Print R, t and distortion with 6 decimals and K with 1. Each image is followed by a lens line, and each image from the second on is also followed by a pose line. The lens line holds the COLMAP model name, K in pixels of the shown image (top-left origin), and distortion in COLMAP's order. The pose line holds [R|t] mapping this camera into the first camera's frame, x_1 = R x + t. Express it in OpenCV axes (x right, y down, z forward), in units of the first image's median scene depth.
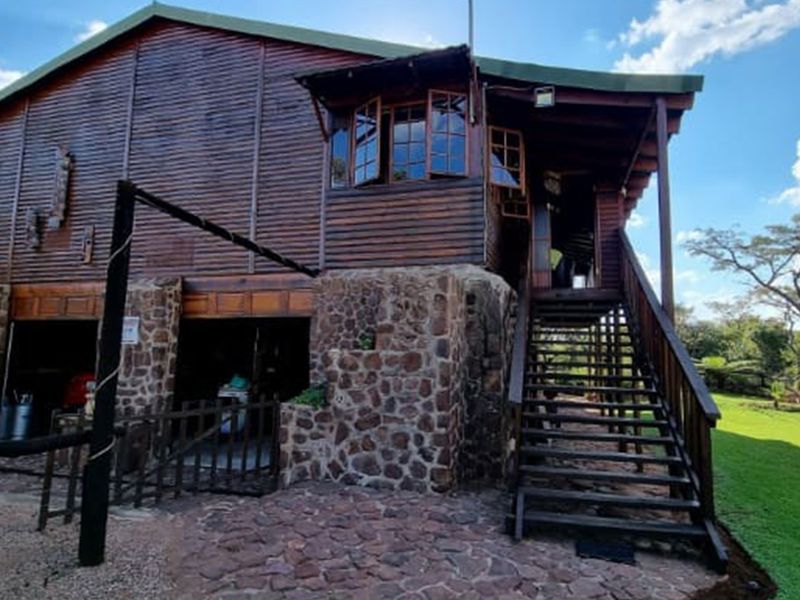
lens RADIAL K [[479.6, 0, 400.0], [0, 479.6, 300.0], [0, 0, 1]] dist [-0.003222, -0.001213]
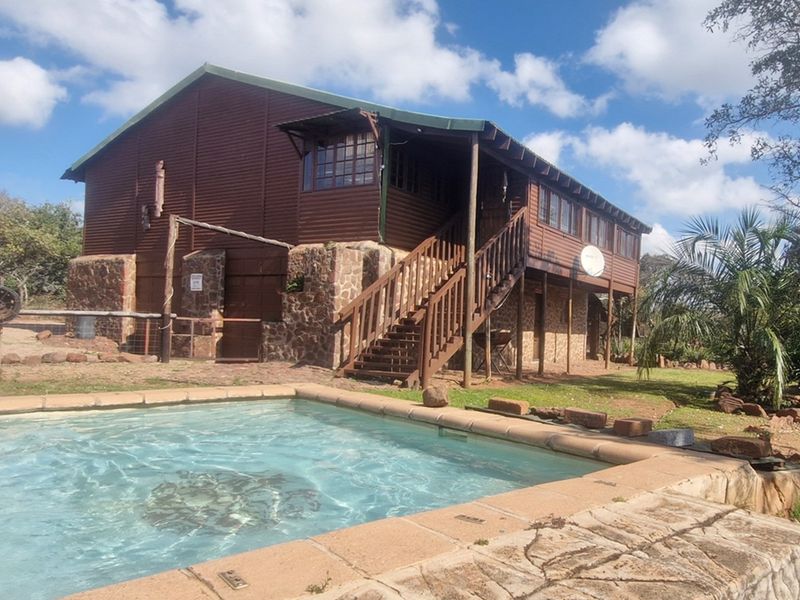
lens RADIAL K [[589.9, 0, 394.0], [0, 589.9, 299.5], [0, 0, 1]] dist [0.038044, -0.099859]
pose [[0.958717, 0.002810, -0.284349, 0.879665], [0.020811, 0.996576, 0.080017, -0.035149], [0.283601, -0.082632, 0.955376, -1.000982]]
